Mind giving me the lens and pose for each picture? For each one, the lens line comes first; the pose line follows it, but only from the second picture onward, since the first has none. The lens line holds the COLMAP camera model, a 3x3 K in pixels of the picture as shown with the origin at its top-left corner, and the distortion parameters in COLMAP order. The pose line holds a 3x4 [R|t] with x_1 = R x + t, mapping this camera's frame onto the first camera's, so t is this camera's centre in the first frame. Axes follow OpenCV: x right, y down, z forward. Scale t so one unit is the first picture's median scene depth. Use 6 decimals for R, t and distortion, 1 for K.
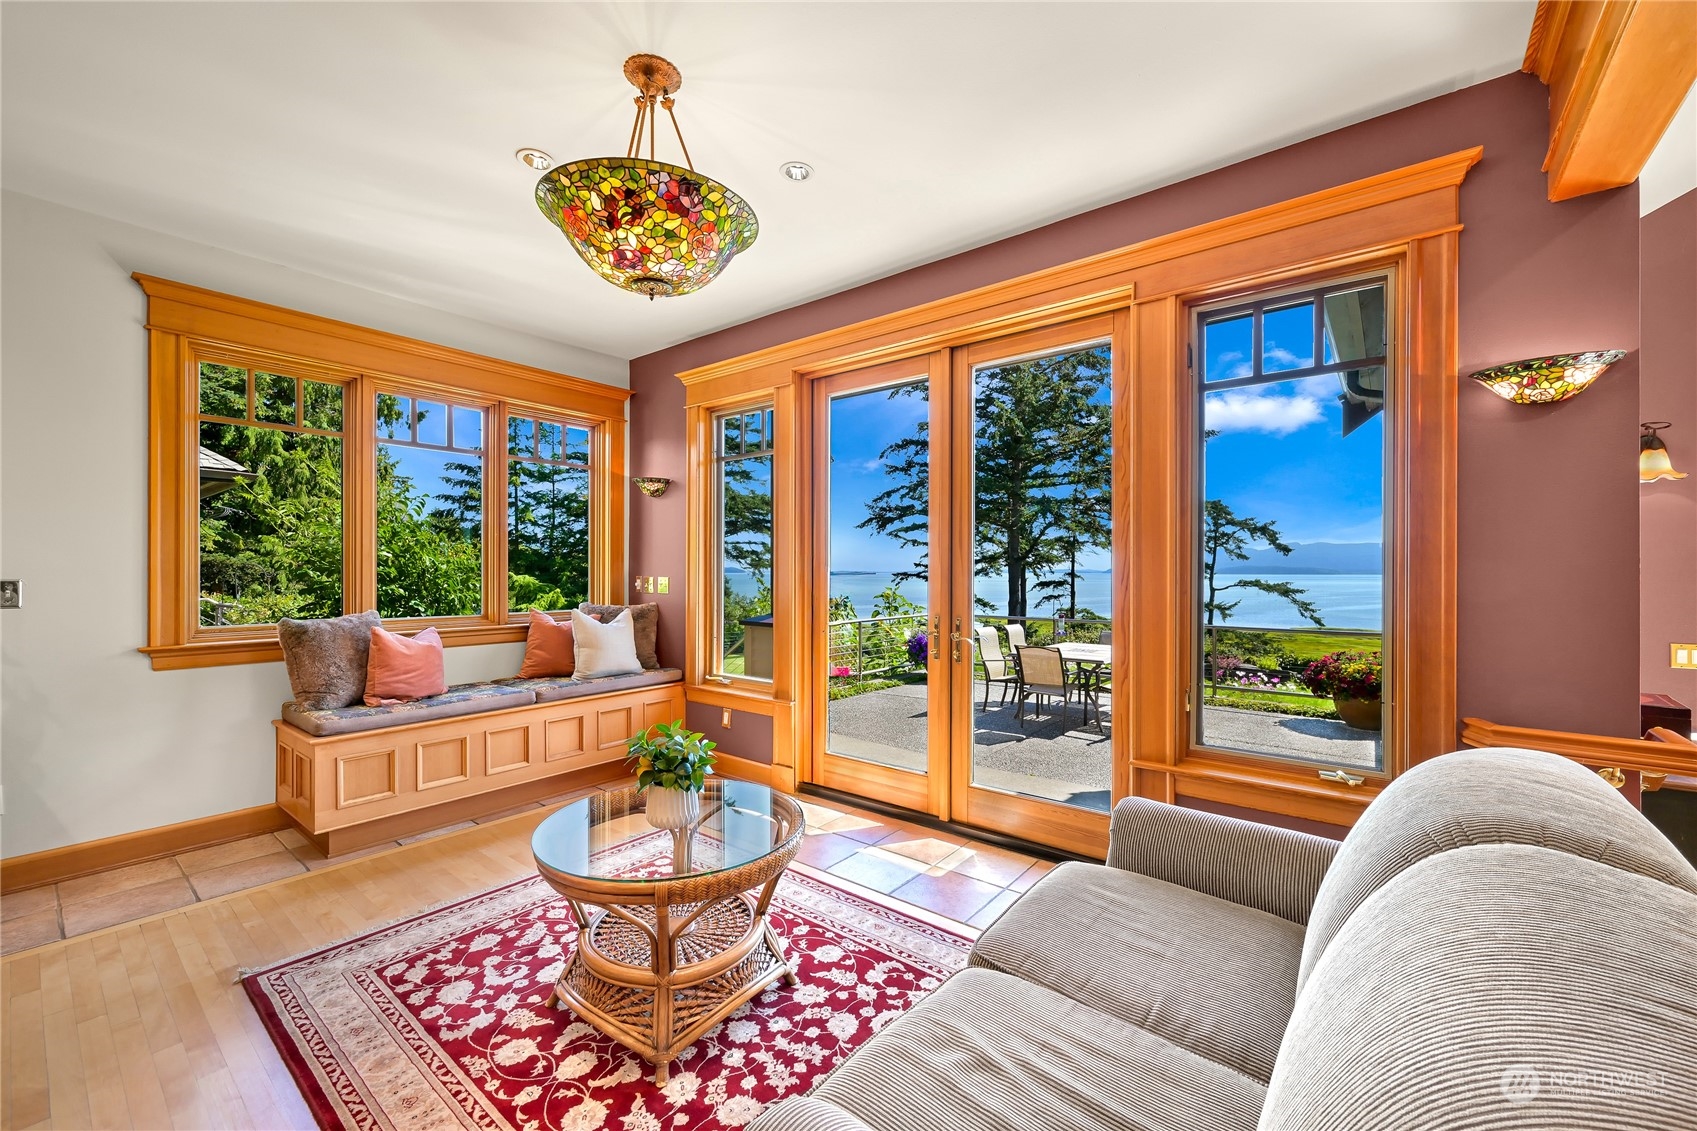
lens RADIAL K [[674.0, 0, 856.5], [0, 674.0, 572.2], [0, 0, 1]] dist [-0.001213, 0.000295]
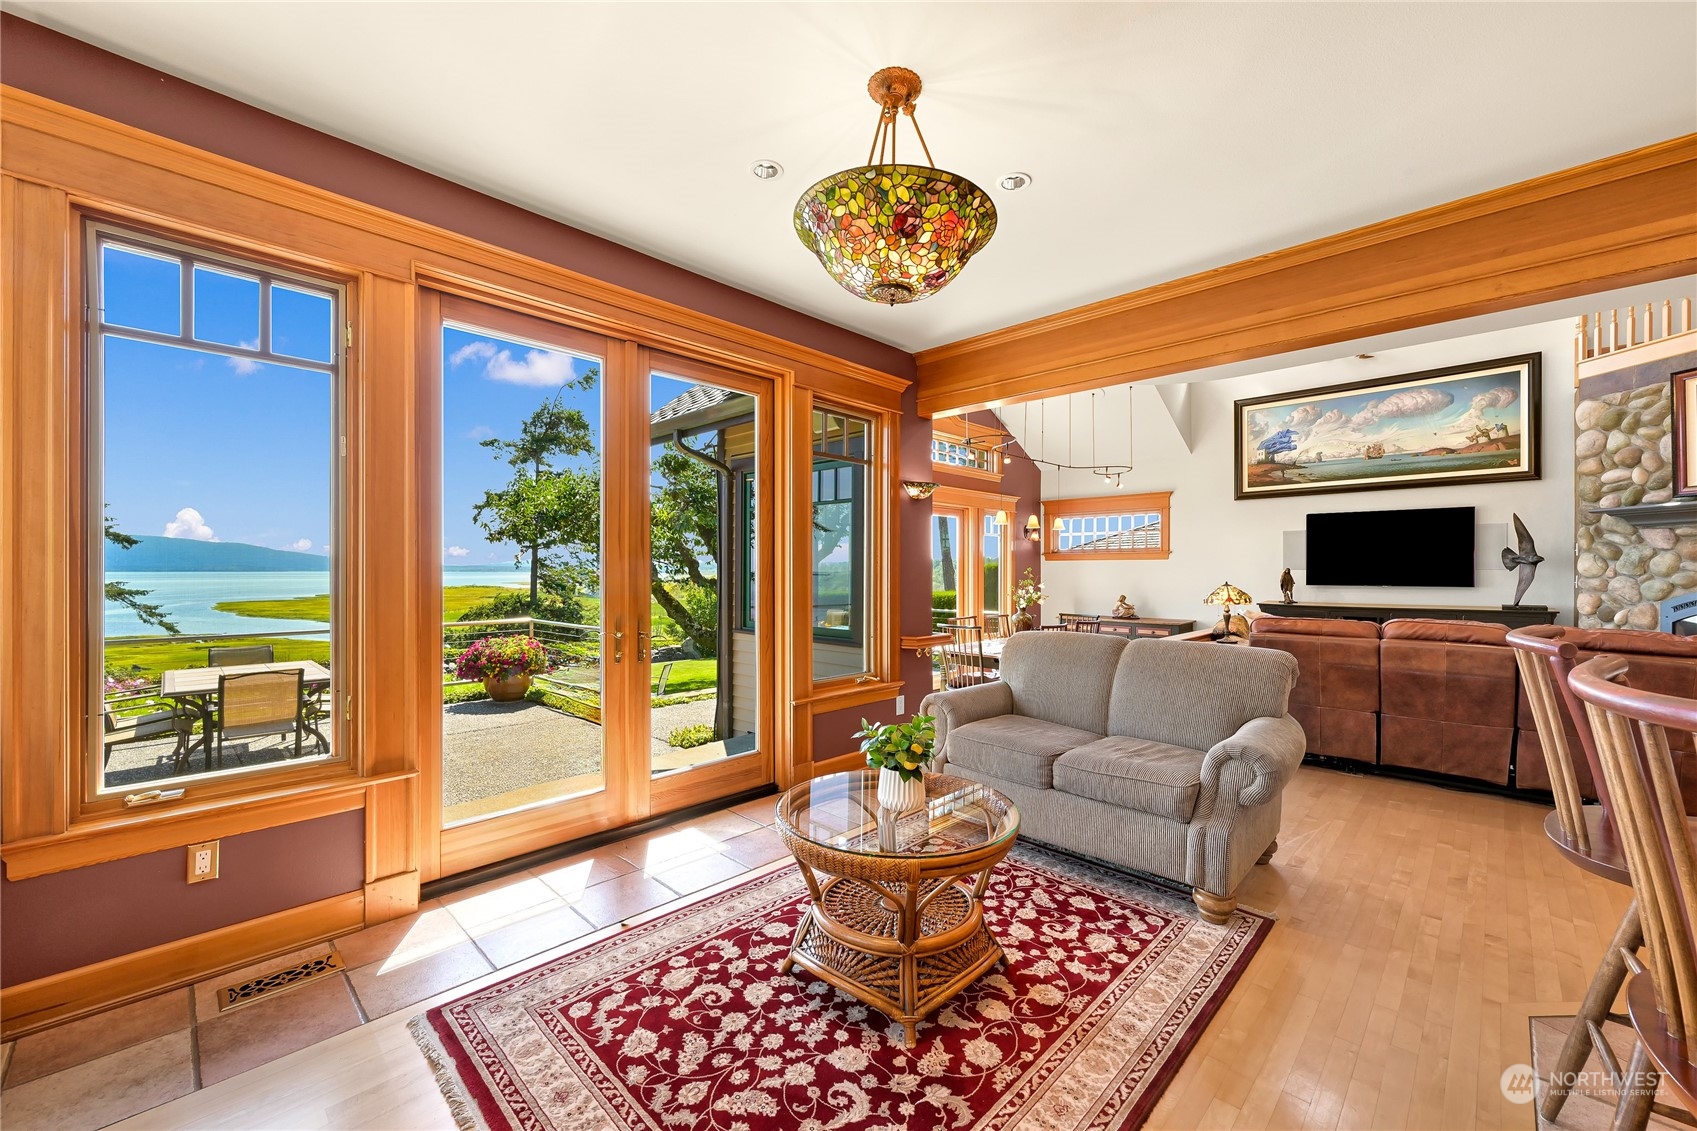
lens RADIAL K [[674.0, 0, 856.5], [0, 674.0, 572.2], [0, 0, 1]] dist [-0.001213, 0.000295]
pose [[0.095769, -0.004360, 0.995394, -0.613983], [0.000306, 0.999990, 0.004351, -0.002038], [-0.995404, -0.000112, 0.095770, 0.442127]]
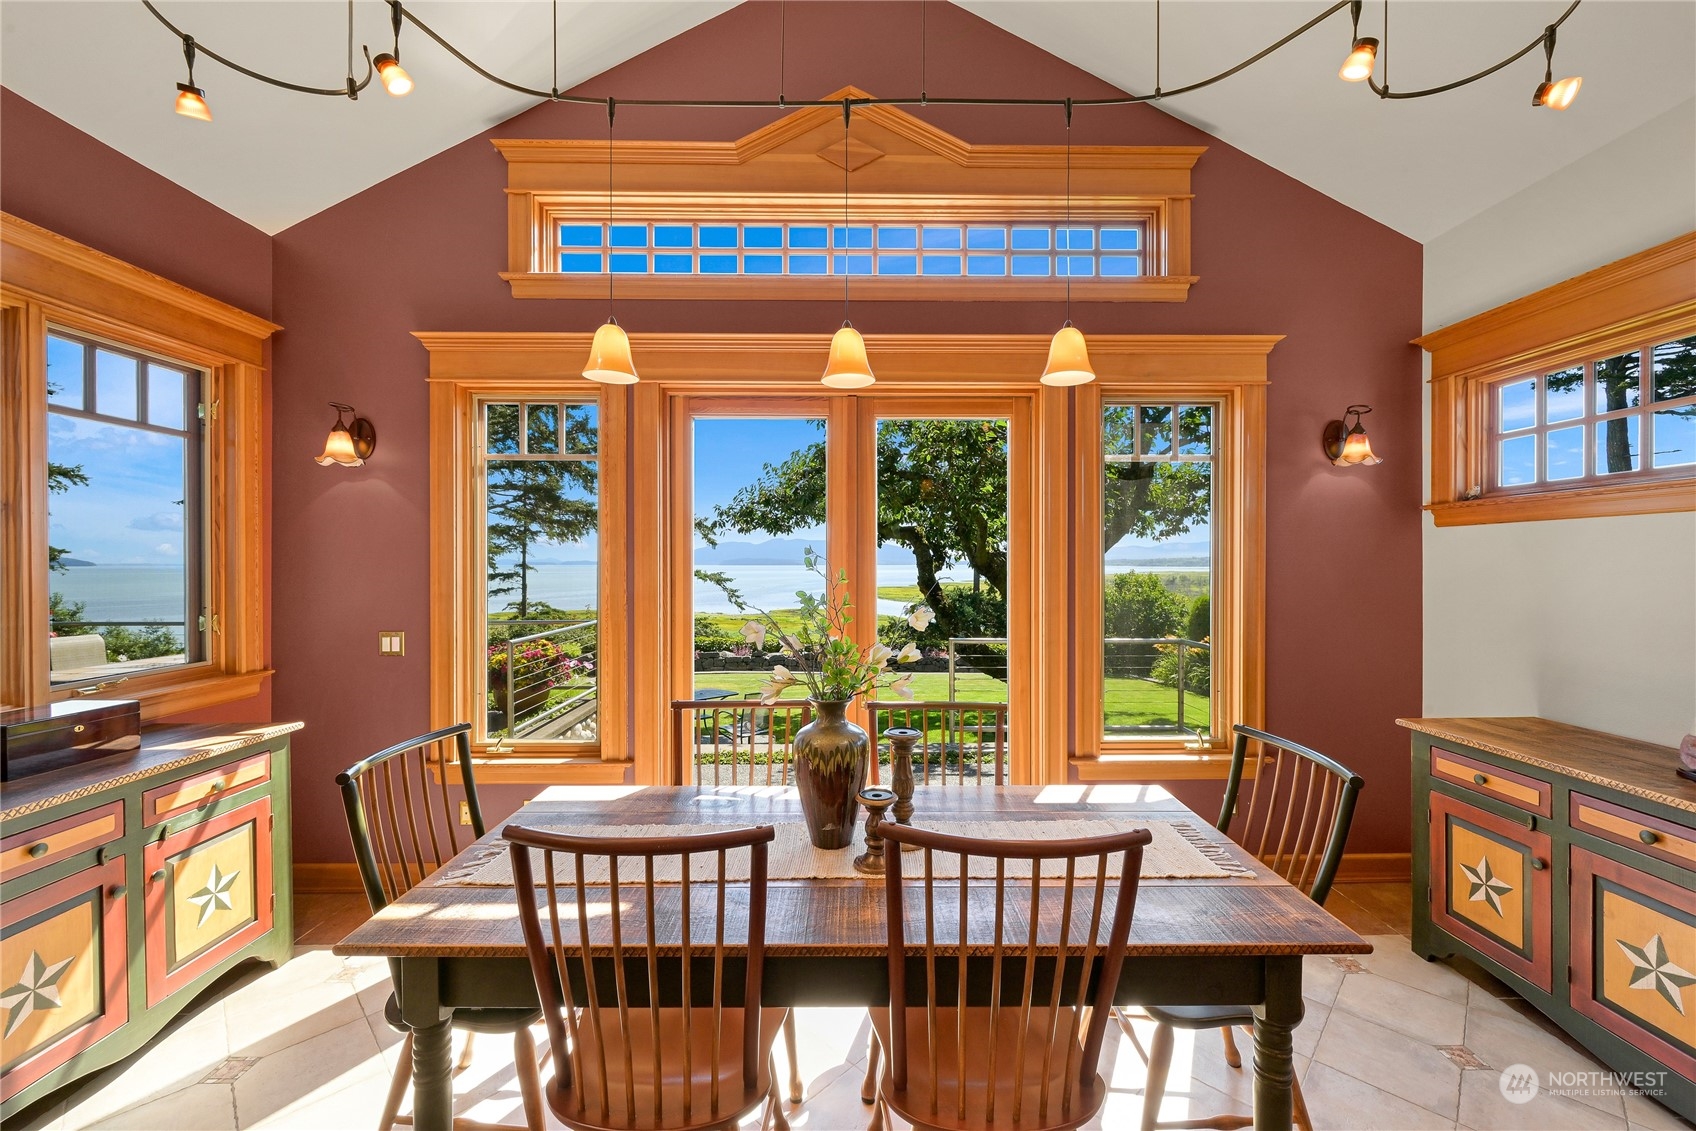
lens RADIAL K [[672.2, 0, 849.4], [0, 672.2, 573.7], [0, 0, 1]] dist [-0.000930, 0.000086]
pose [[0.778005, -0.012017, 0.628143, 0.821095], [0.002808, 0.999874, 0.015650, 0.005397], [-0.628252, -0.010412, 0.777940, -0.148694]]
